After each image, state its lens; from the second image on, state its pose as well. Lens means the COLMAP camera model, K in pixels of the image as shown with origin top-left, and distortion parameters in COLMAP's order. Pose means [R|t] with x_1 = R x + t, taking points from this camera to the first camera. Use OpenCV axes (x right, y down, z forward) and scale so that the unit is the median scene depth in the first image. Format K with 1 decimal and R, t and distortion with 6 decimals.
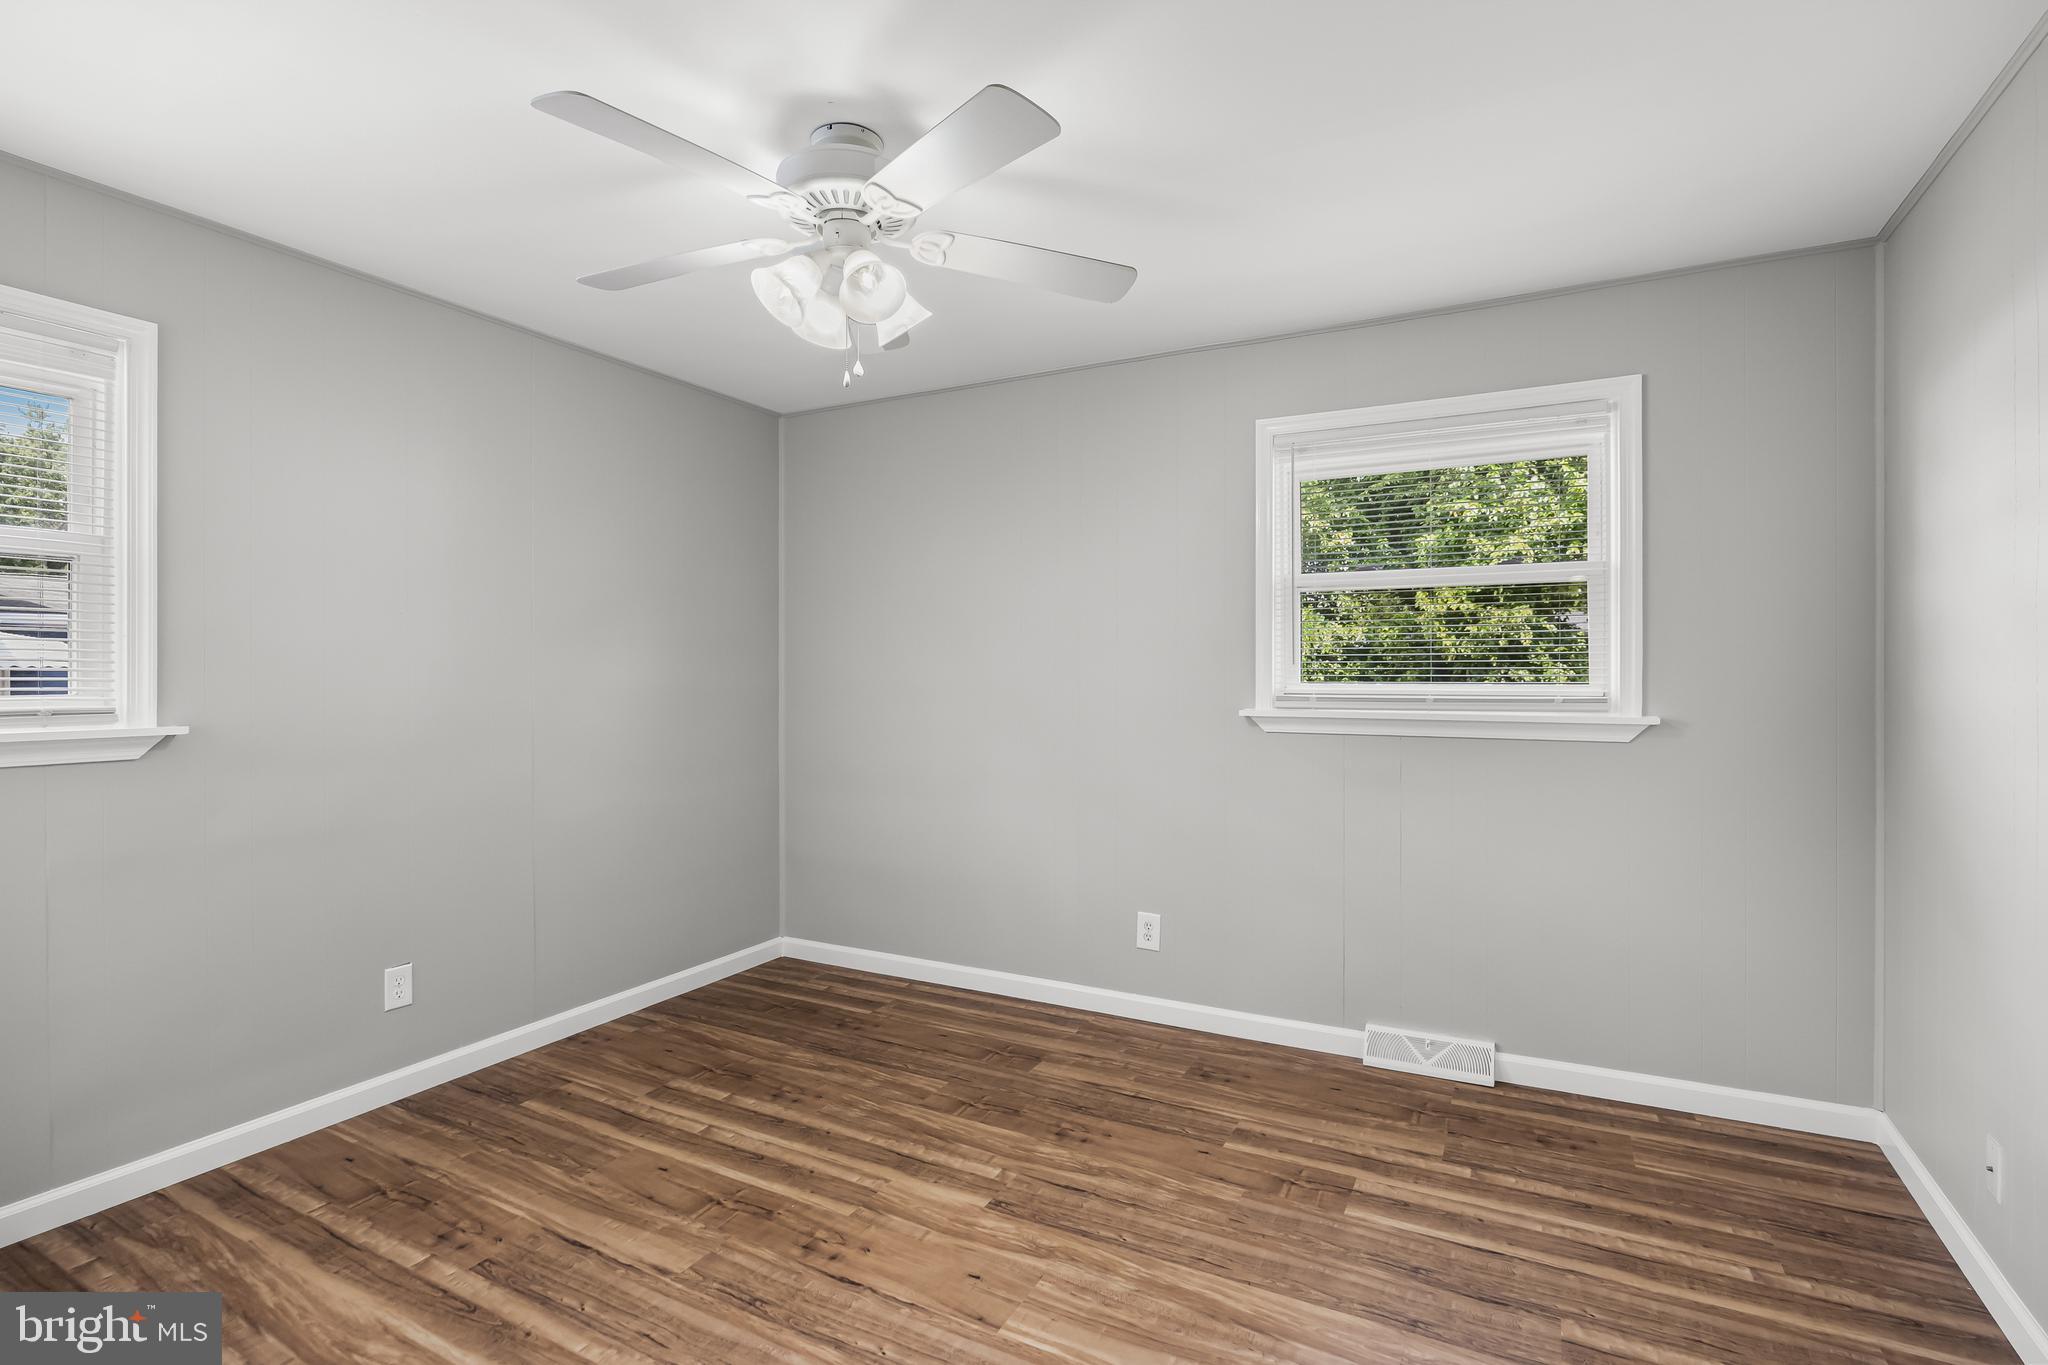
lens RADIAL K [[953.9, 0, 1031.7], [0, 953.9, 672.8], [0, 0, 1]] dist [-0.015939, 0.001956]
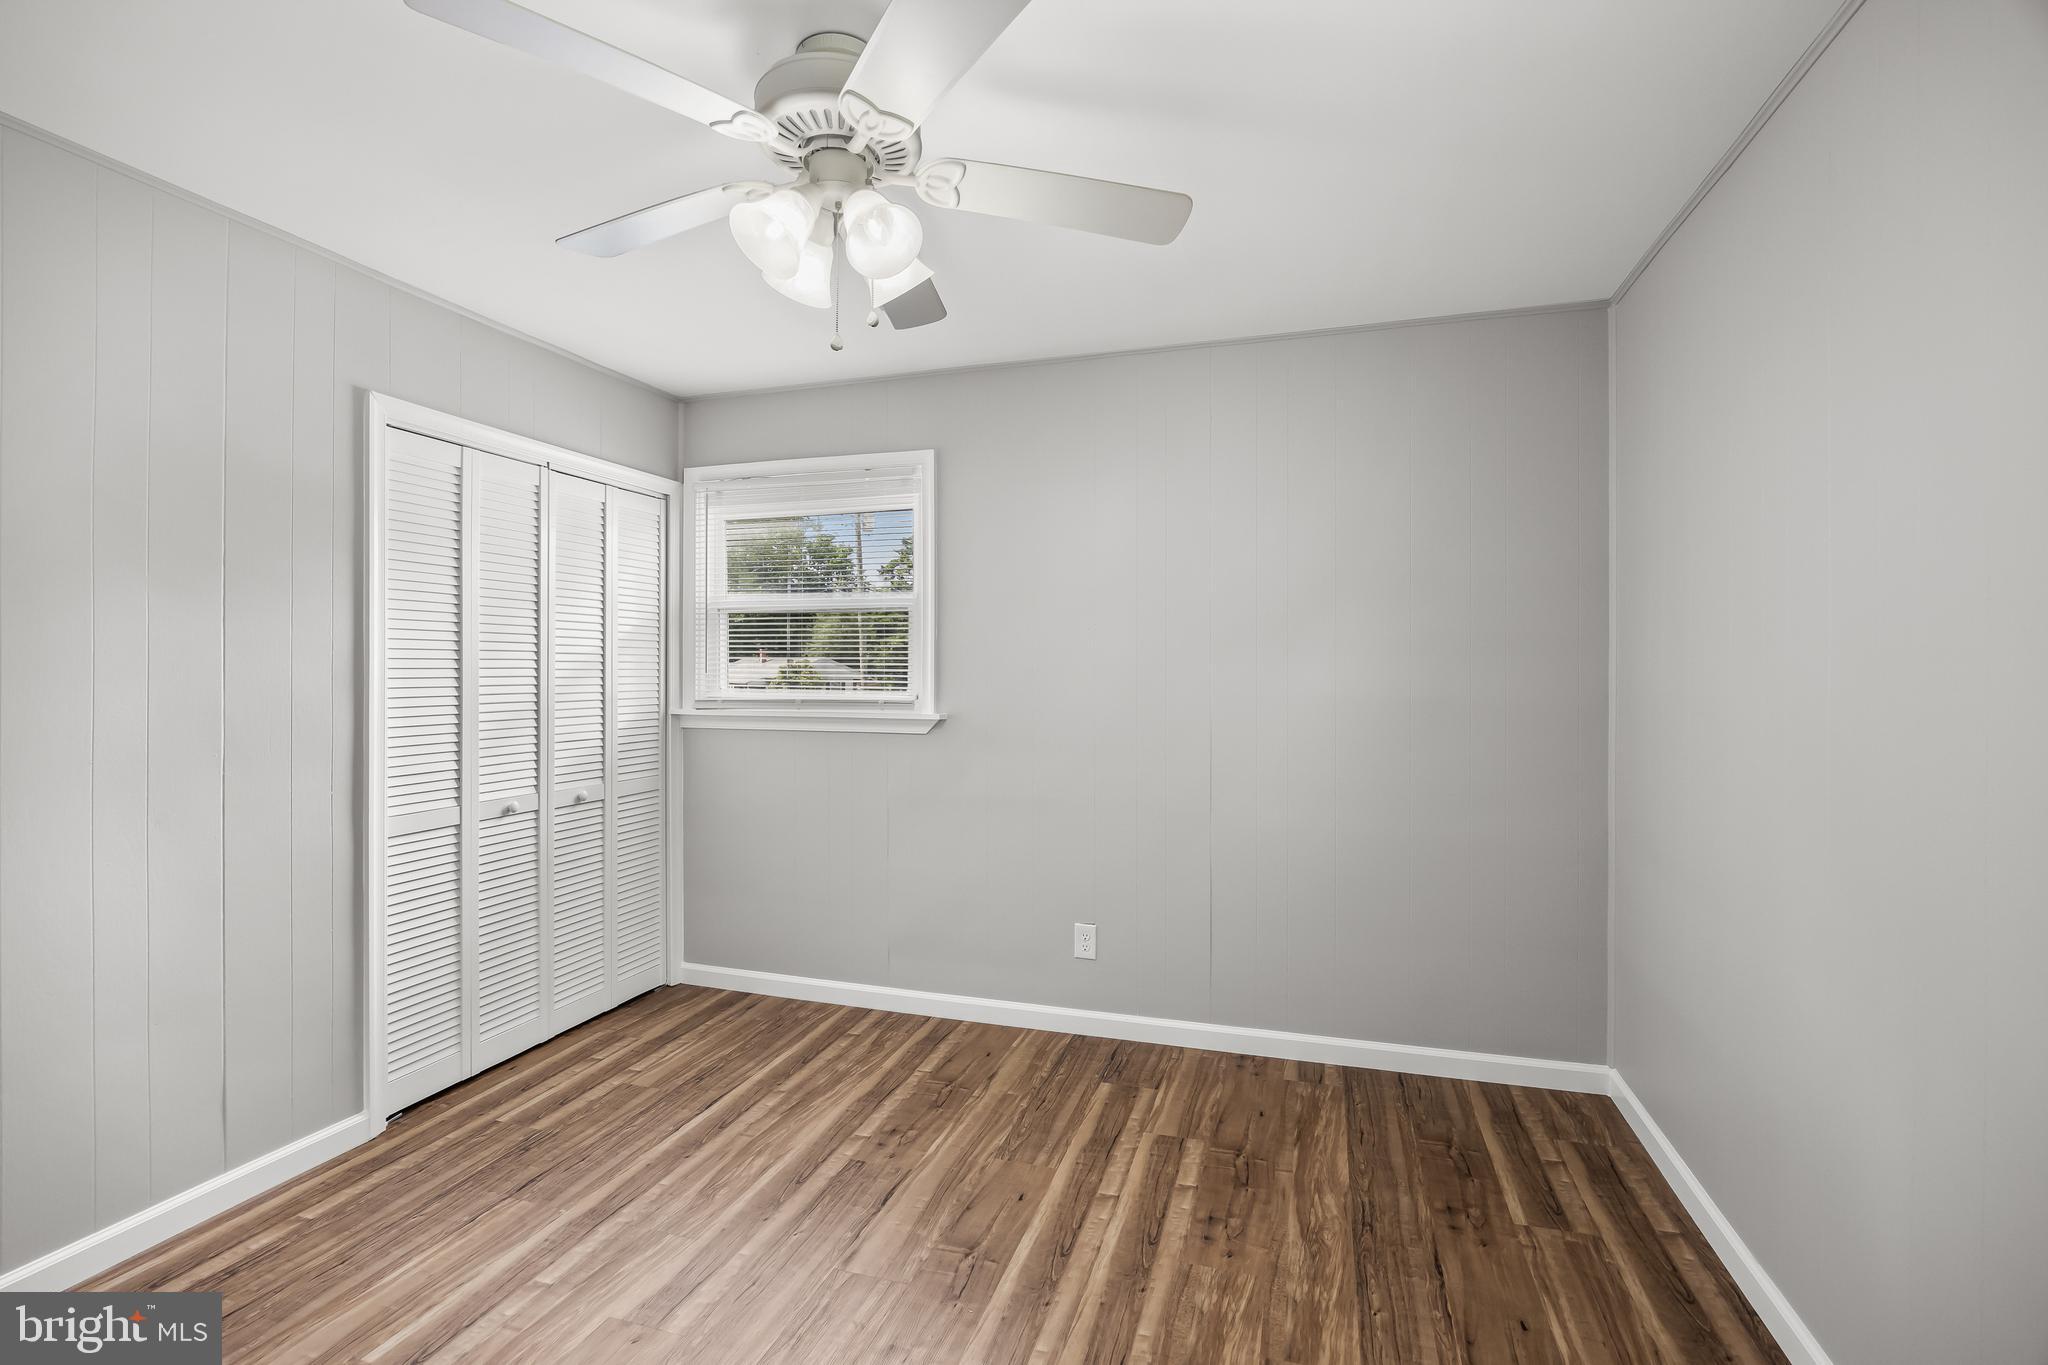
lens RADIAL K [[908.2, 0, 1035.5], [0, 908.2, 672.8], [0, 0, 1]] dist [-0.015468, 0.001282]
pose [[0.190490, 0.010754, -0.981630, 0.459804], [0.000475, 0.999939, 0.011047, -0.021647], [0.981689, -0.002571, 0.190473, 0.745081]]
